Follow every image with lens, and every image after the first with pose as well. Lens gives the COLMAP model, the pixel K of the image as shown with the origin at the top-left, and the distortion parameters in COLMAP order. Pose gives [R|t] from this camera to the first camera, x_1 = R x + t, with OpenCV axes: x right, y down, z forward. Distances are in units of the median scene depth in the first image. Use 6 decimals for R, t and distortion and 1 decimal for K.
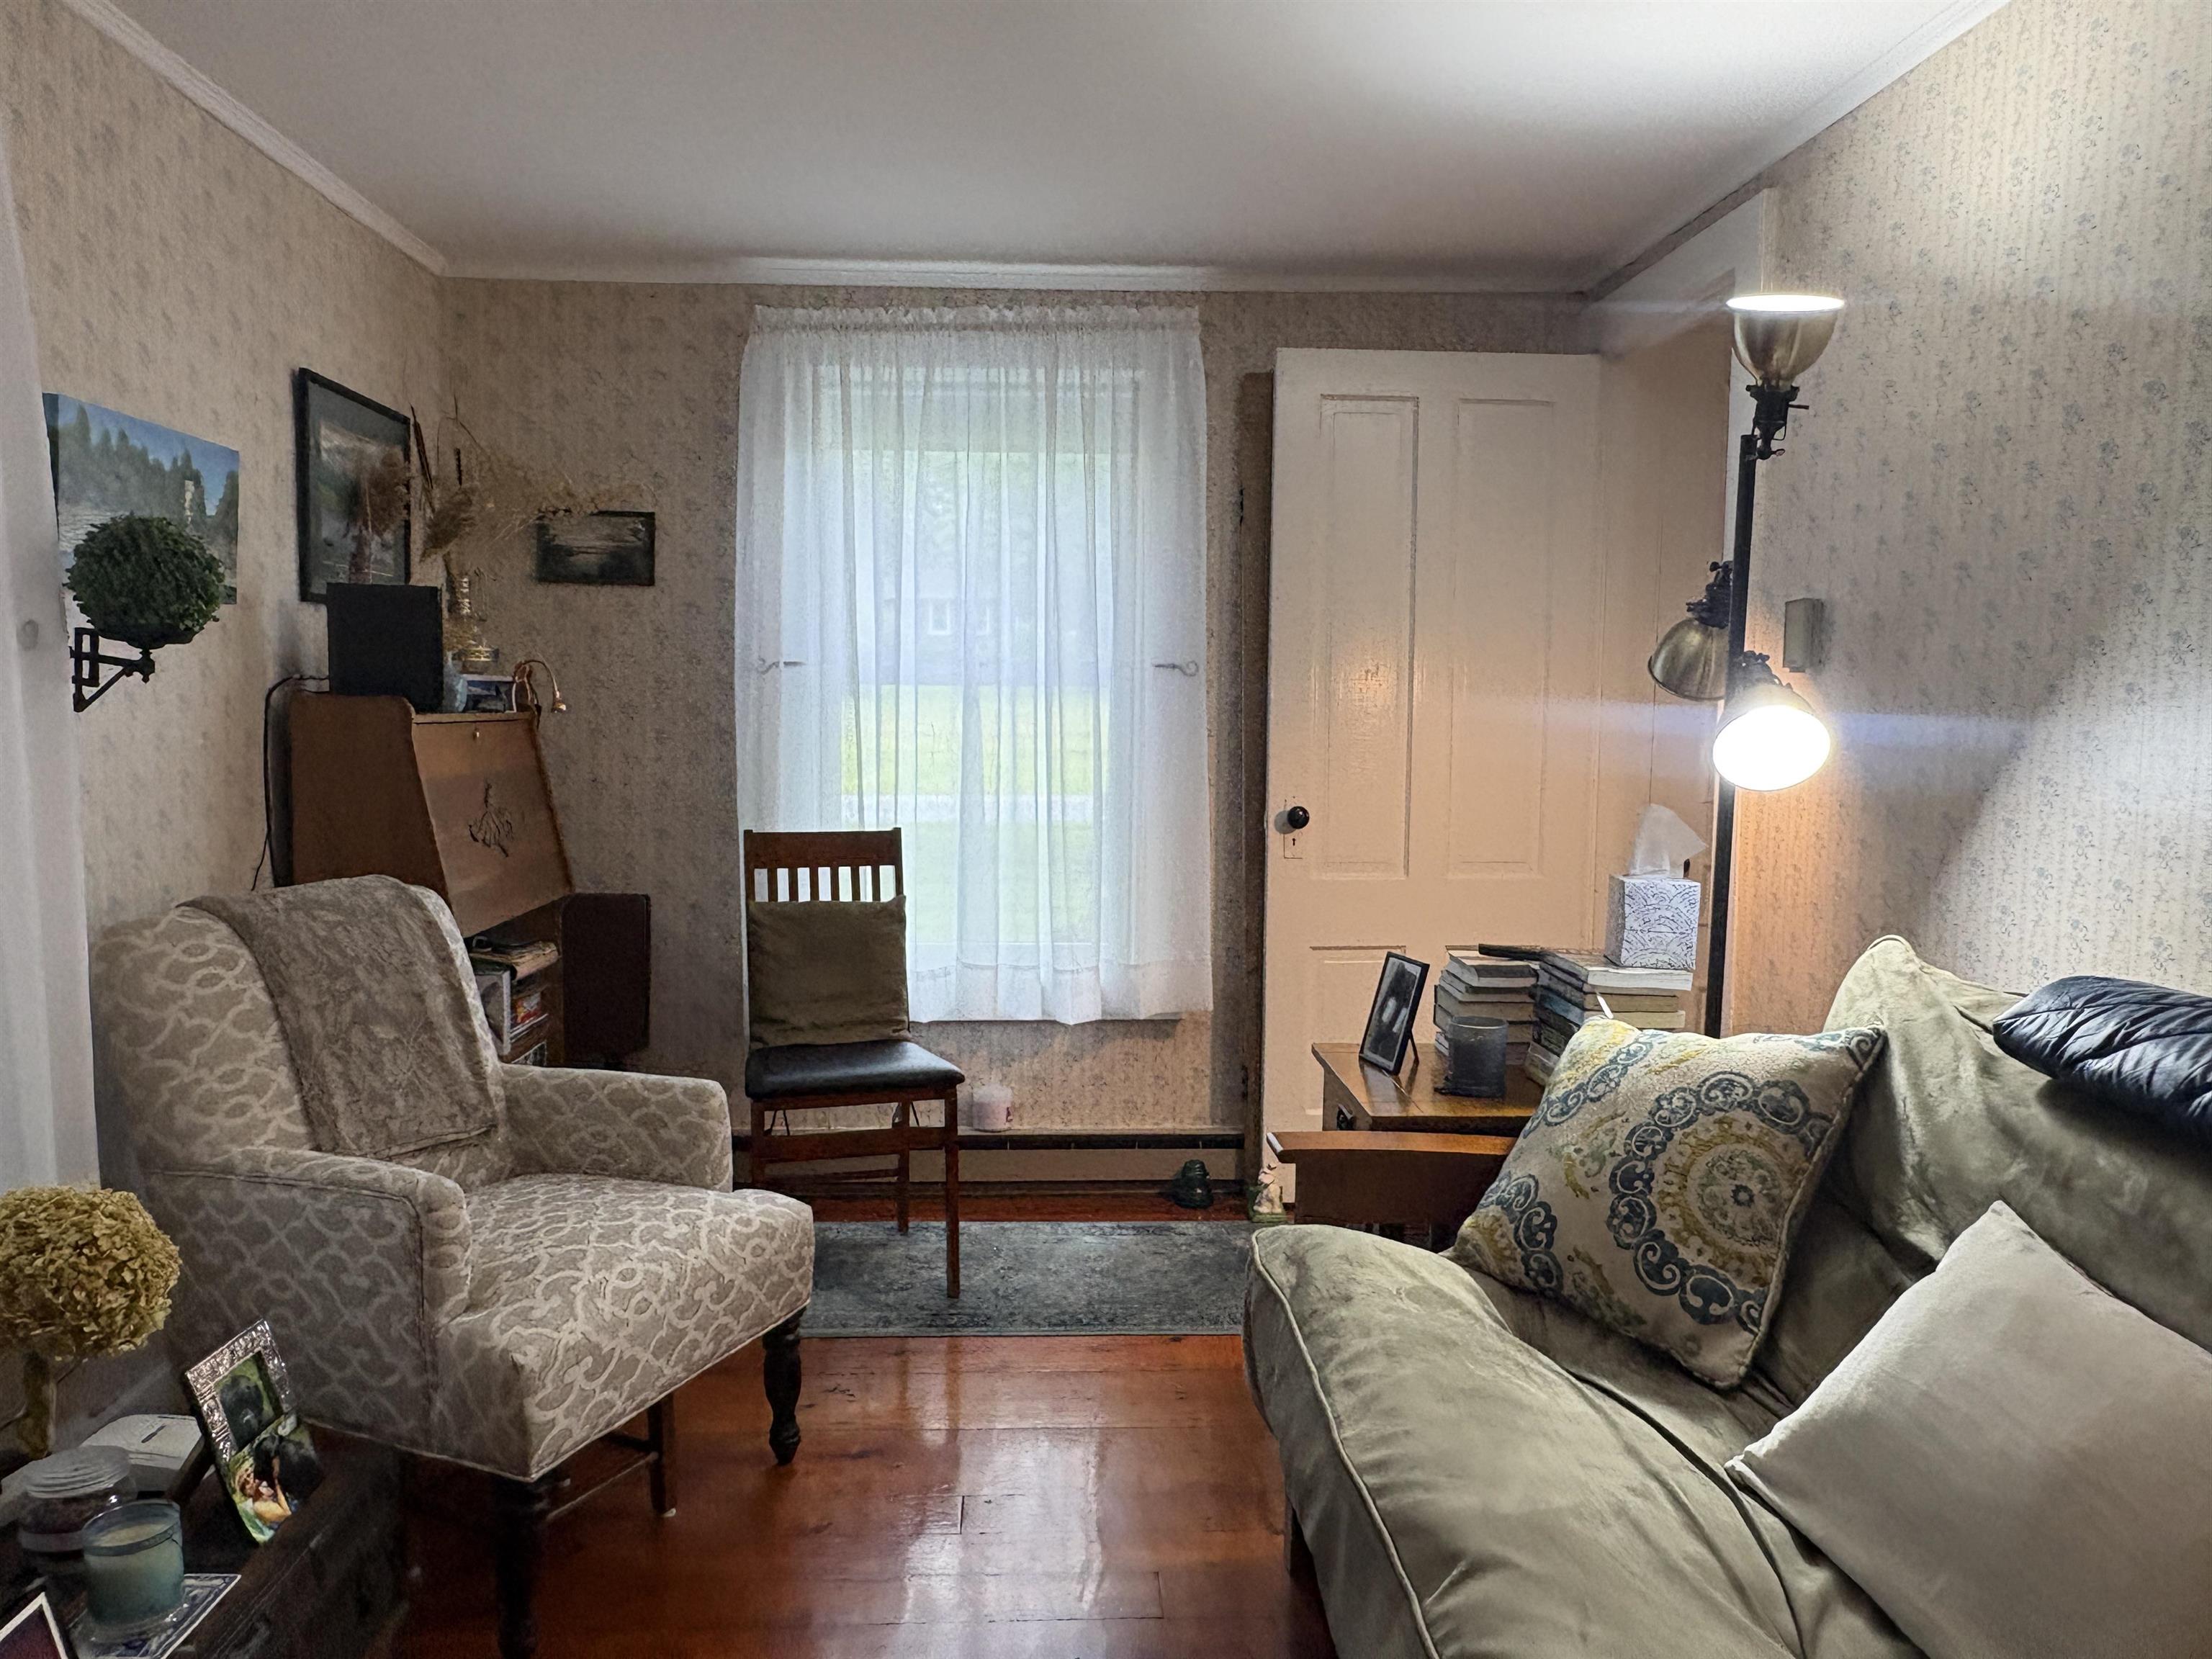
lens RADIAL K [[1637.8, 0, 1095.6], [0, 1637.8, 830.6], [0, 0, 1]] dist [-0.004847, 0.001139]
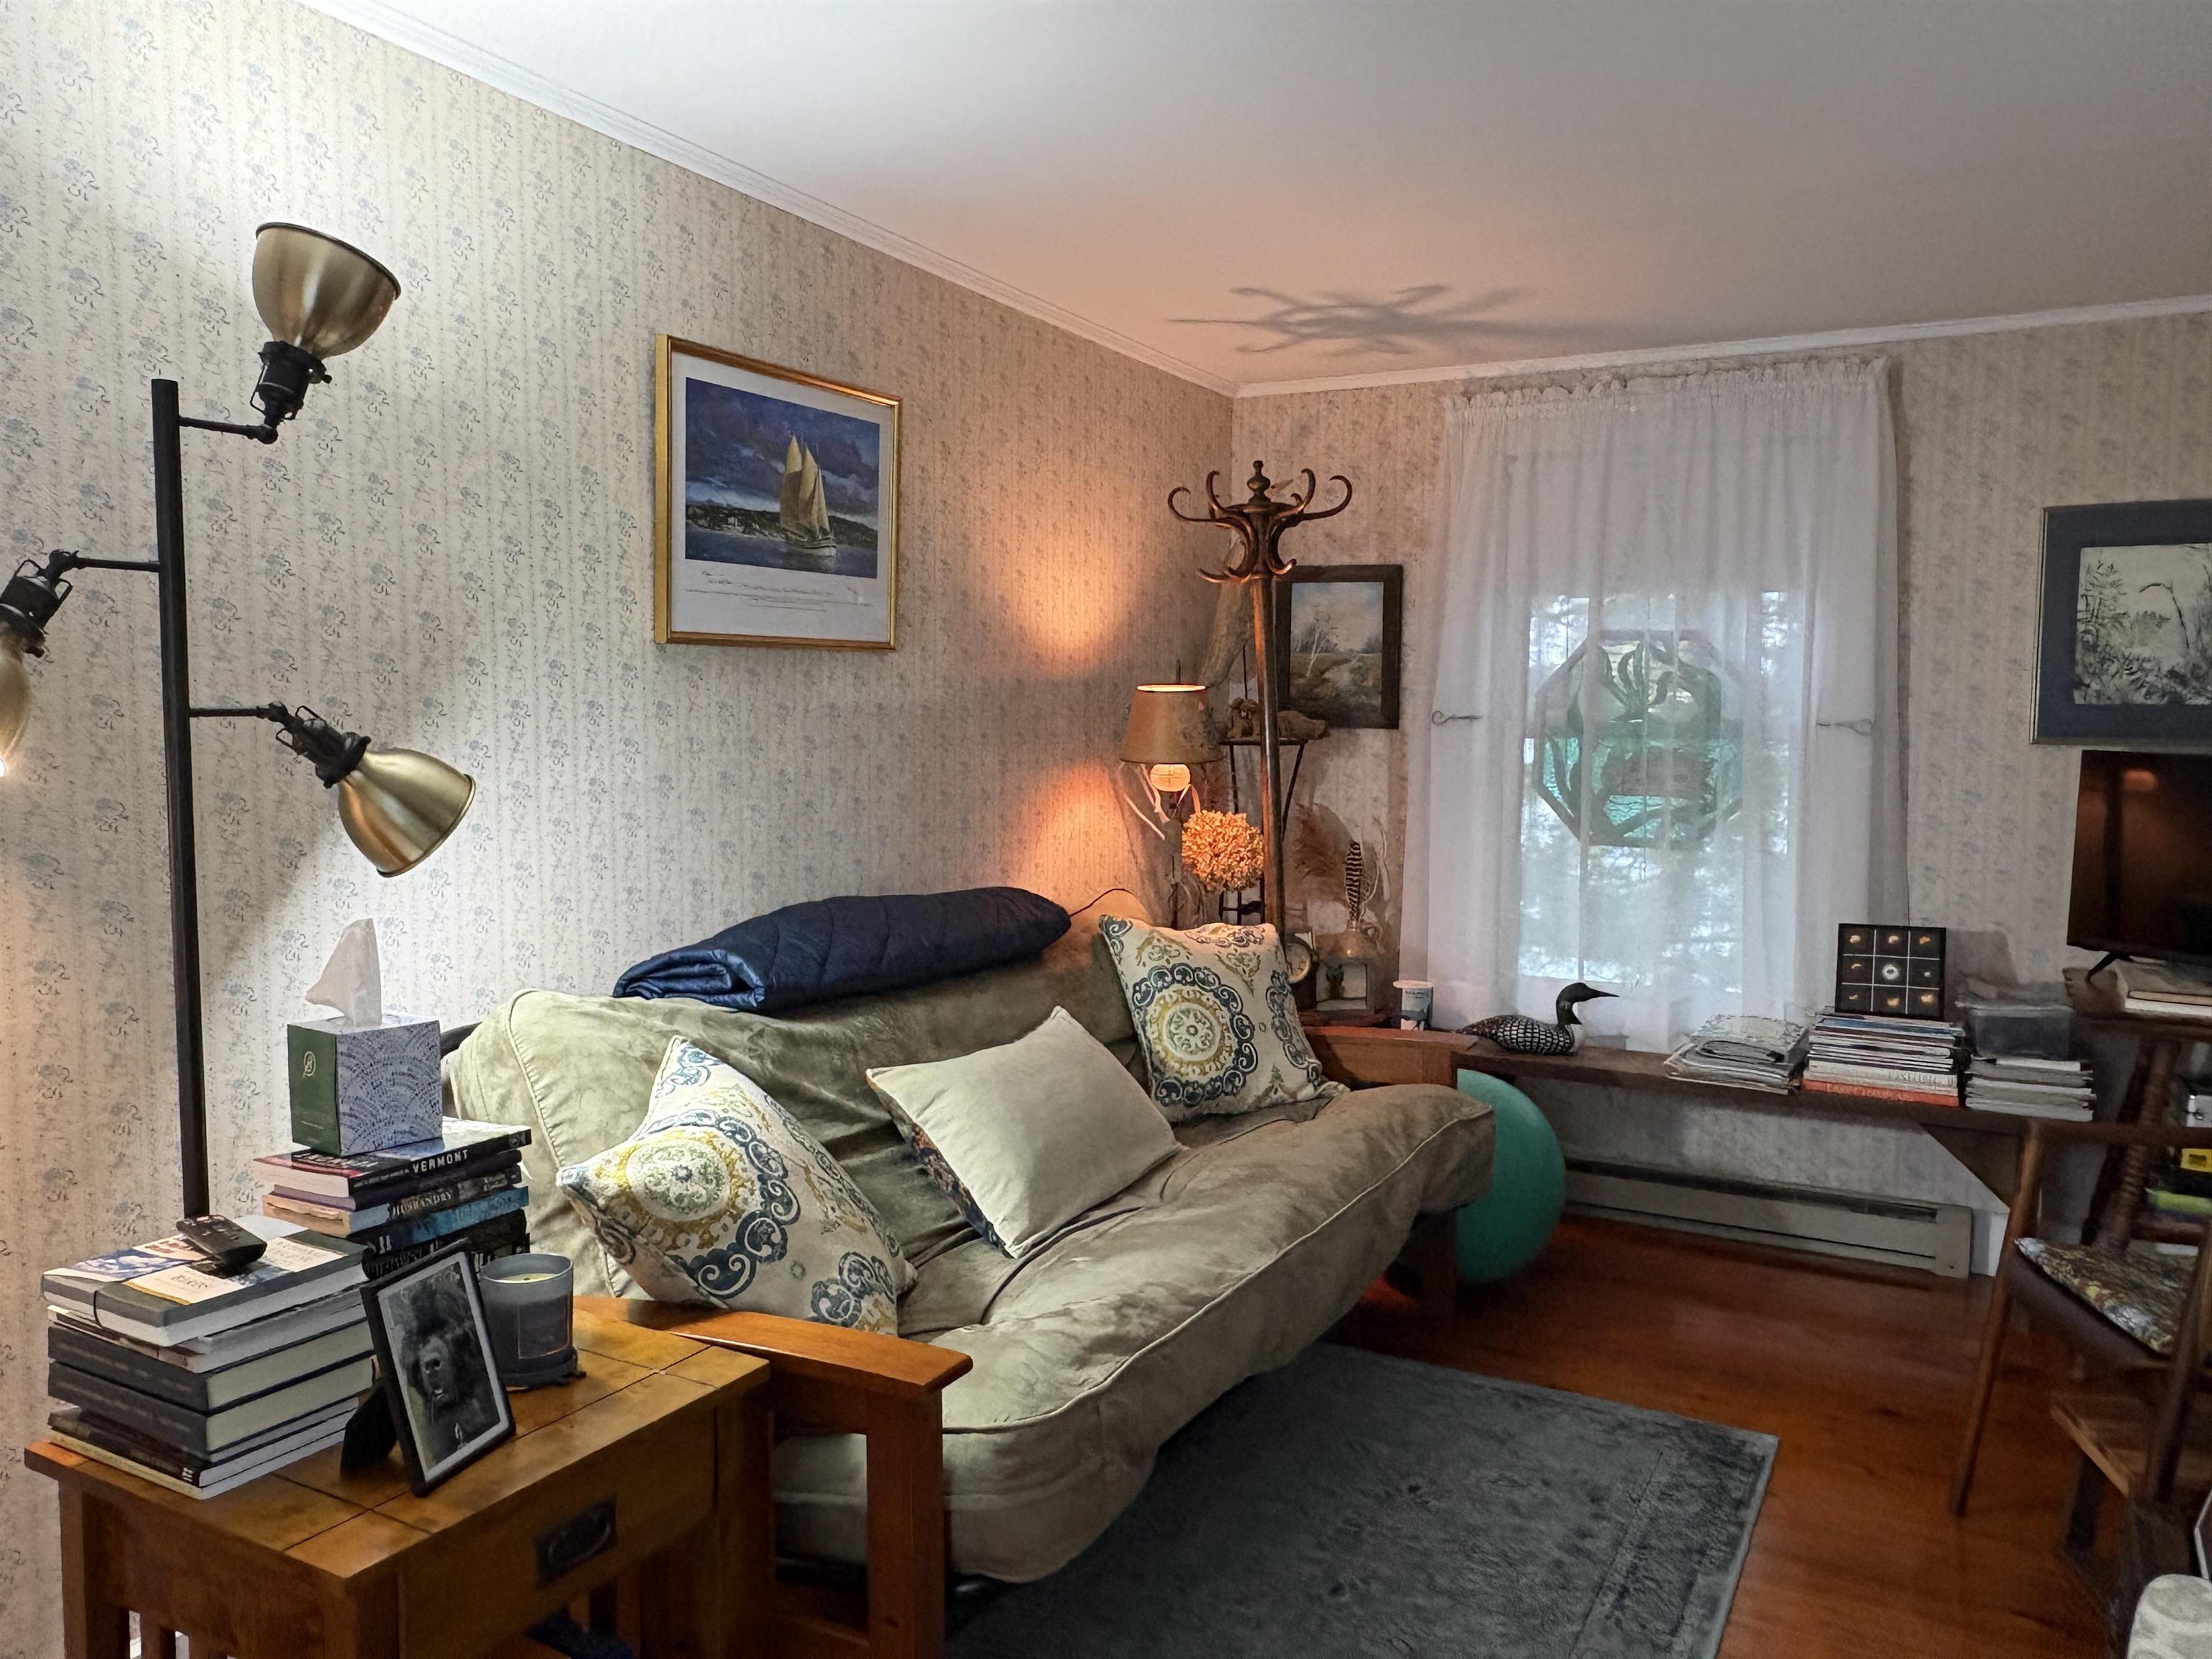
lens RADIAL K [[1637.8, 0, 1095.6], [0, 1637.8, 830.6], [0, 0, 1]] dist [-0.004847, 0.001139]
pose [[-0.849978, -0.053489, 0.524096, -0.354599], [0.025023, 0.989610, 0.141581, -0.172703], [-0.526224, 0.133456, -0.839808, 1.673917]]
